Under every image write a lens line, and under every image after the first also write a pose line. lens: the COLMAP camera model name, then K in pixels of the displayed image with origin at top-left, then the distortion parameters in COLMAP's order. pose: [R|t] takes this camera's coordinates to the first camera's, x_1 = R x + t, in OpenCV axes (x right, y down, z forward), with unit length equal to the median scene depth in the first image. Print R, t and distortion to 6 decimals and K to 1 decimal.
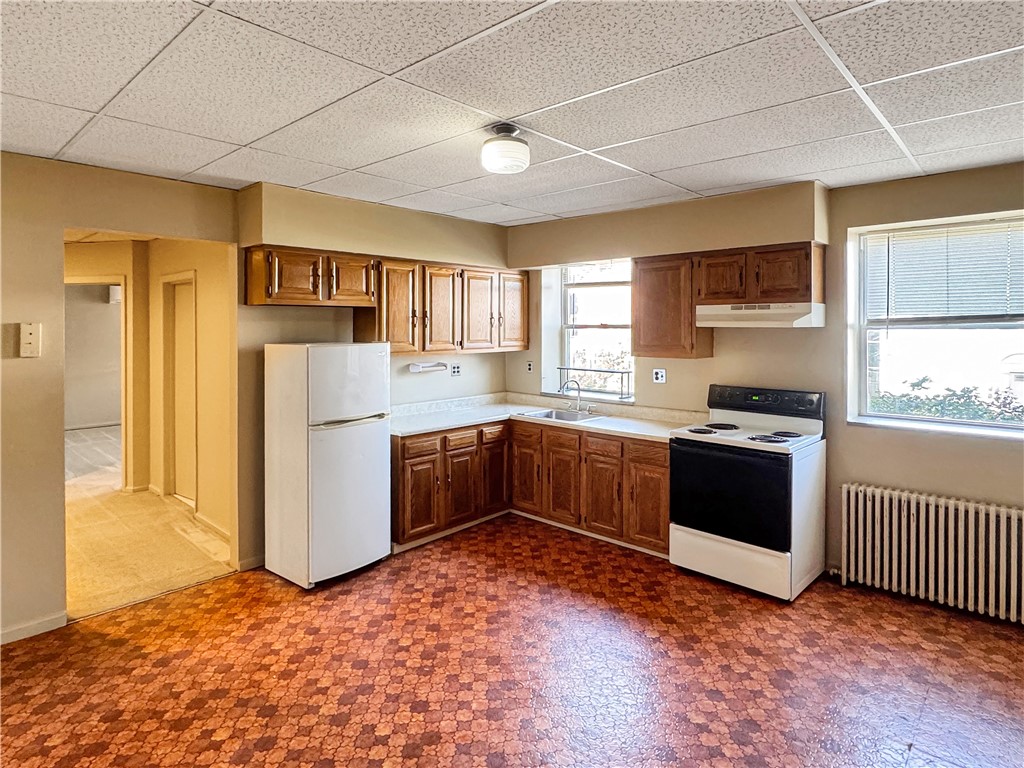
lens RADIAL K [[585.1, 0, 512.0], [0, 585.1, 384.0], [0, 0, 1]] dist [-0.000212, -0.003211]
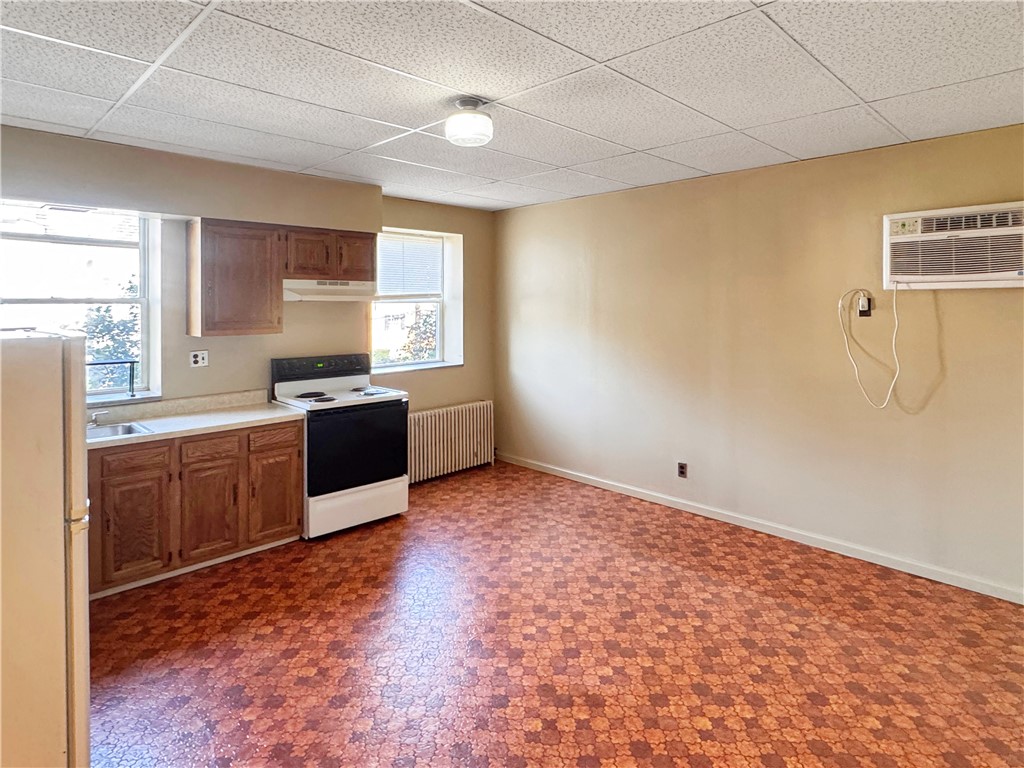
lens RADIAL K [[557.2, 0, 508.0], [0, 557.2, 425.1], [0, 0, 1]] dist [0.000900, 0.001708]
pose [[0.046872, -0.214196, 0.975665, -0.687339], [0.090911, 0.973600, 0.209376, -0.061836], [-0.994755, 0.078885, 0.065108, 0.636544]]
